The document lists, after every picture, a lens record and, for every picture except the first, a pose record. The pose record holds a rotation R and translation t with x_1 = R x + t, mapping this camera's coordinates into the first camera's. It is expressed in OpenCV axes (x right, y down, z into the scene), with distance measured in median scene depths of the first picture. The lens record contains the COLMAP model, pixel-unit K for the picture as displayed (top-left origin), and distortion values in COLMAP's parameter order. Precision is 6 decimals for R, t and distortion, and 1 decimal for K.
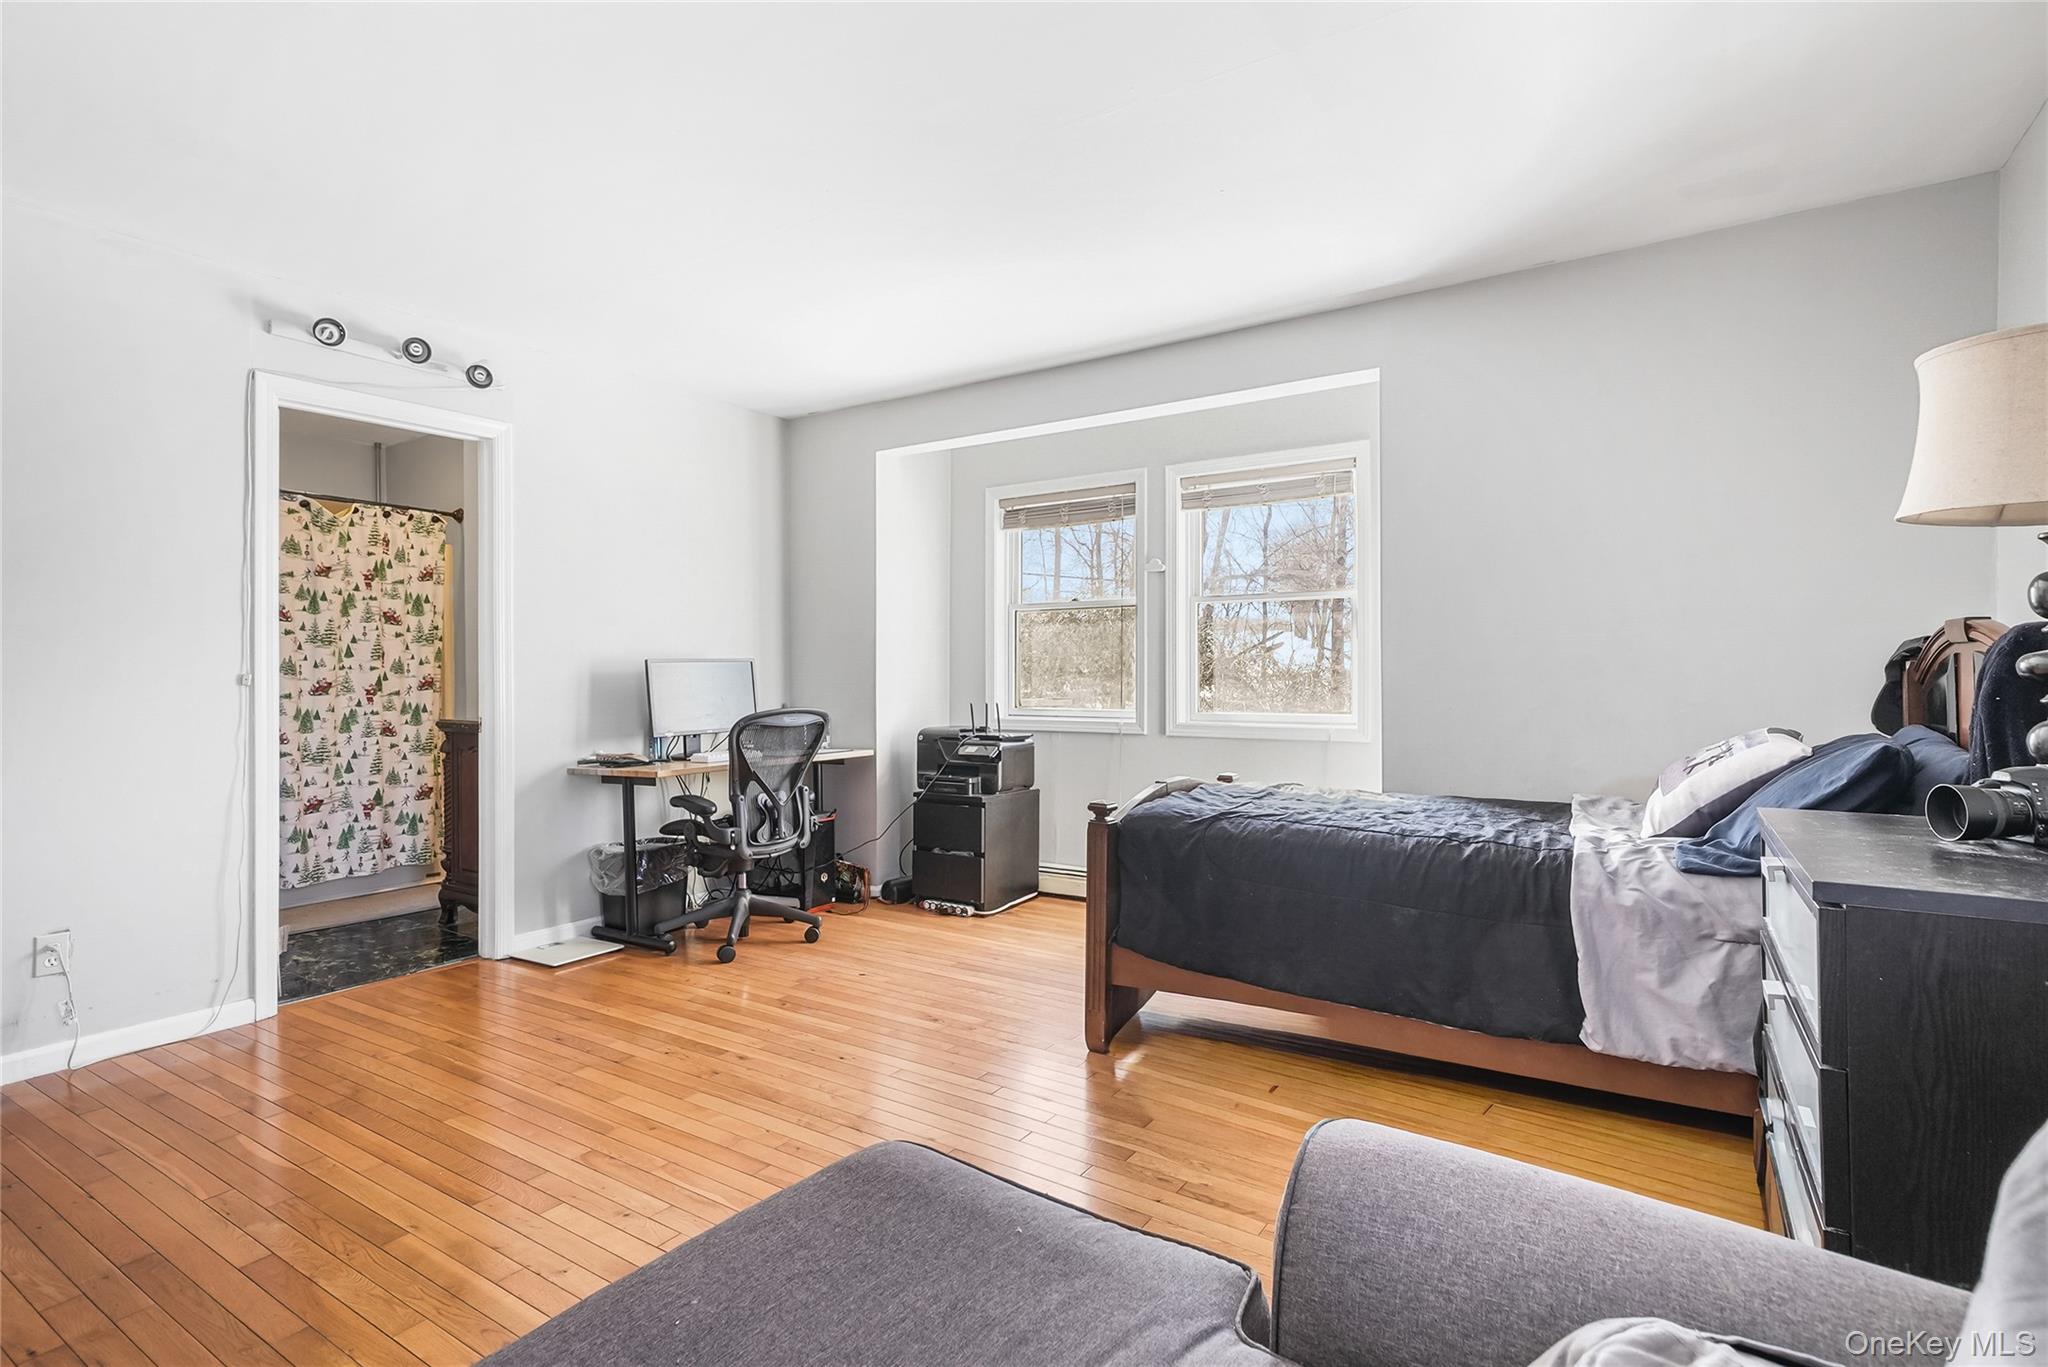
lens RADIAL K [[962.4, 0, 1021.5], [0, 962.4, 678.8], [0, 0, 1]] dist [0.010016, 0.000433]
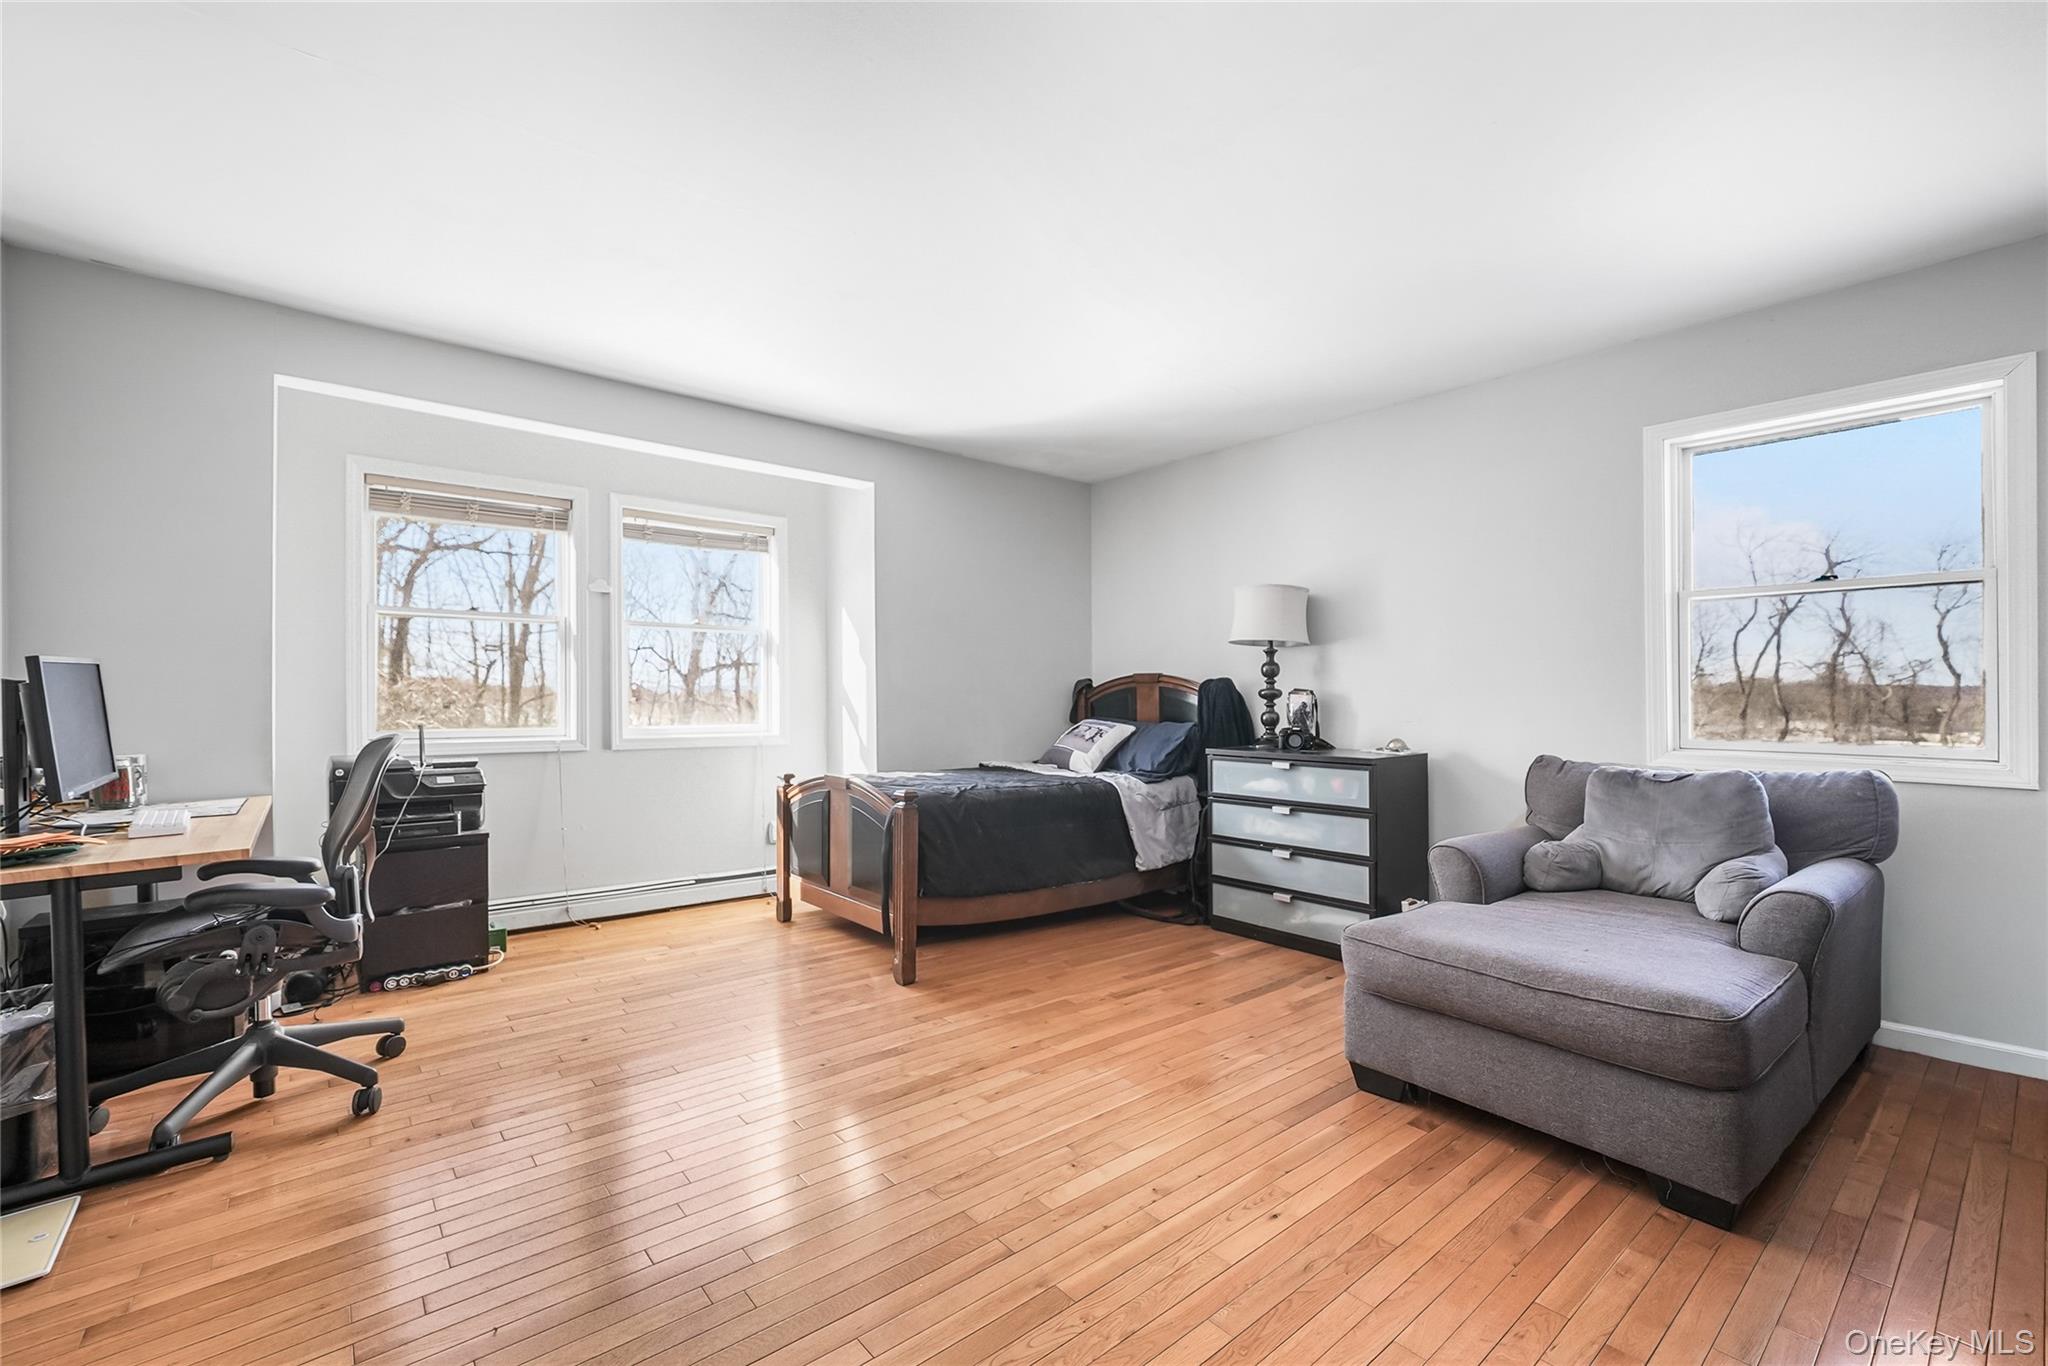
lens RADIAL K [[794.2, 0, 1013.1], [0, 794.2, 696.0], [0, 0, 1]] dist [0.002137, 0.000199]
pose [[0.351552, 0.003070, 0.936163, -0.509626], [0.000824, 0.999993, -0.003589, 0.003314], [-0.936168, 0.002033, 0.351547, 0.289289]]
